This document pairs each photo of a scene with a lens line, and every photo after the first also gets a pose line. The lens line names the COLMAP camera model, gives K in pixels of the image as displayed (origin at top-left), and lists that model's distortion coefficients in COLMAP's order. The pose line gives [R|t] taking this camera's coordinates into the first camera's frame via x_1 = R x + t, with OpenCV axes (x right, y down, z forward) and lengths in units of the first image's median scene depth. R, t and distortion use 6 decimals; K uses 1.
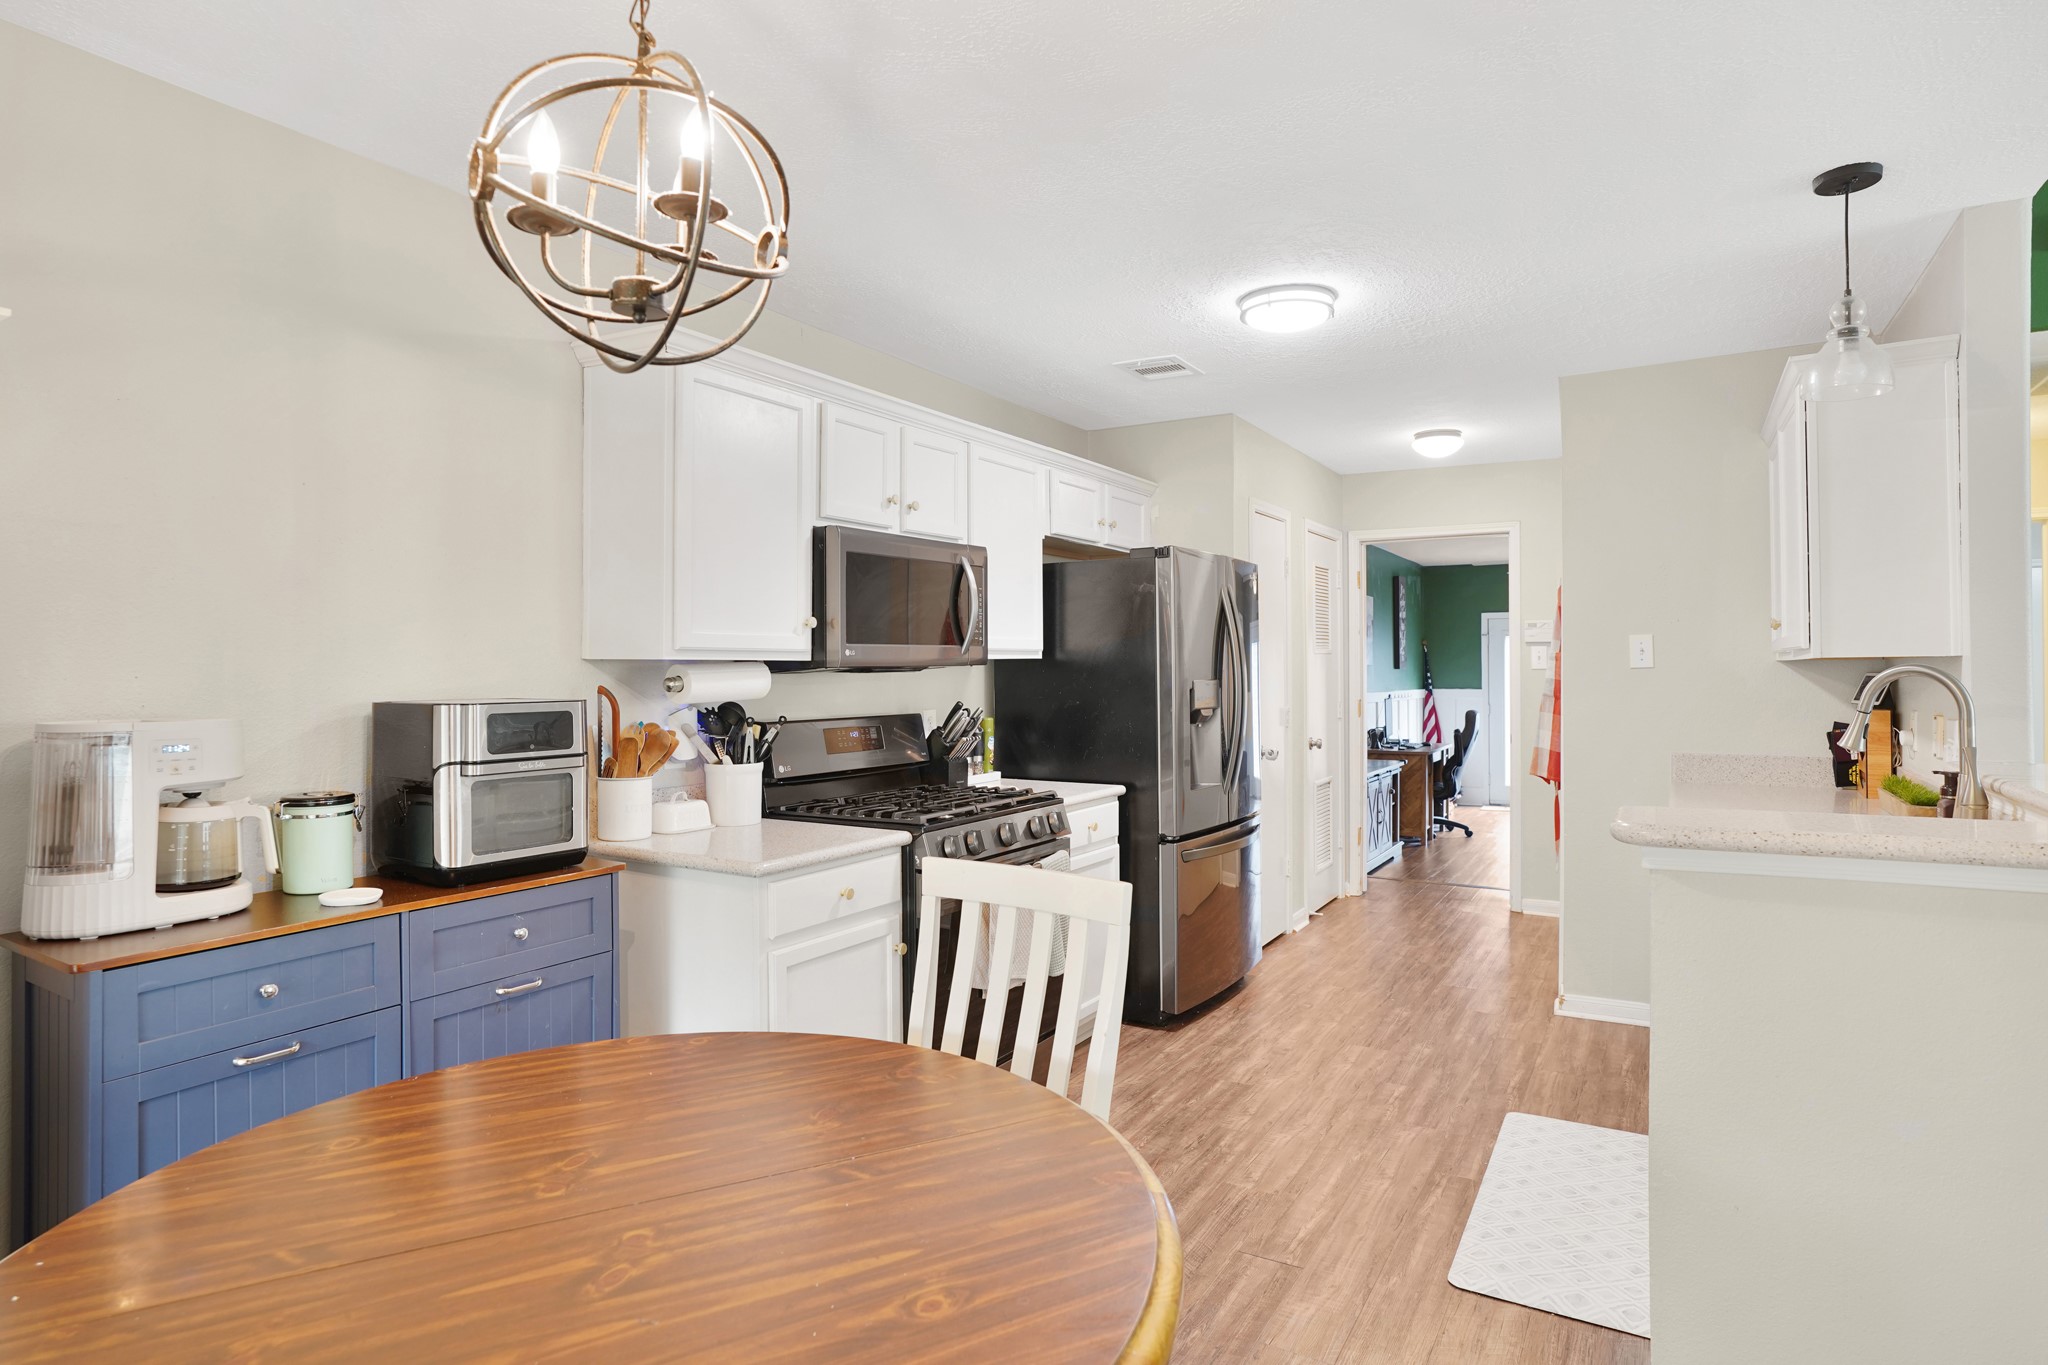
lens RADIAL K [[1112.4, 0, 1021.9], [0, 1112.4, 670.6], [0, 0, 1]] dist [-0.003336, -0.000257]
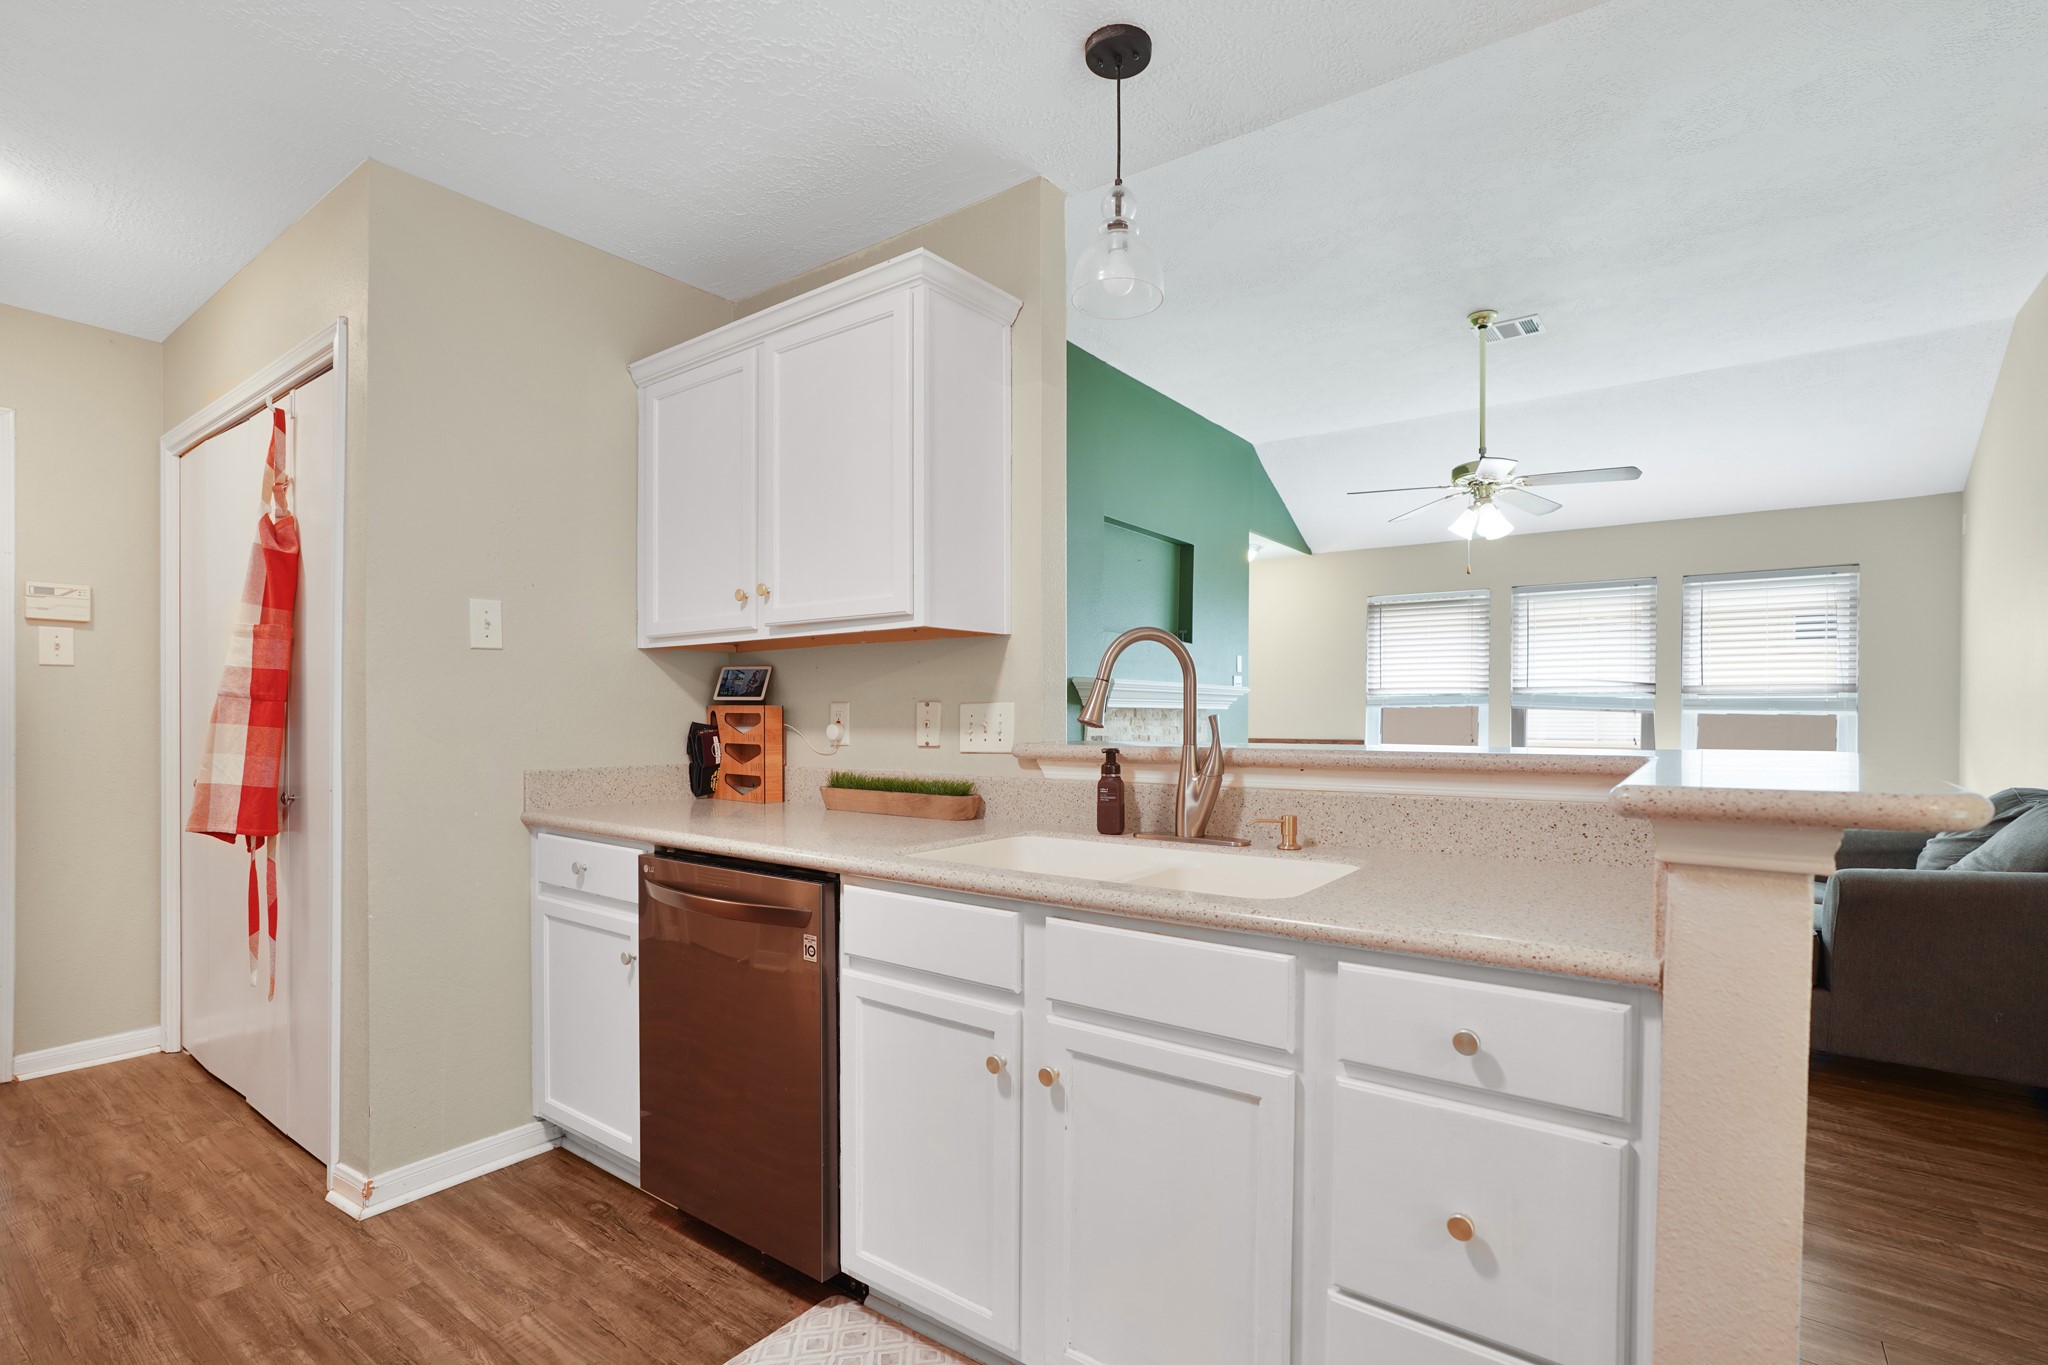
lens RADIAL K [[950.7, 0, 1010.5], [0, 950.7, 731.5], [0, 0, 1]] dist [-0.000607, 0.000601]
pose [[0.106673, -0.006936, 0.994270, 0.009141], [0.000980, 0.999976, 0.006871, 0.034202], [-0.994294, 0.000241, 0.106677, 0.469375]]
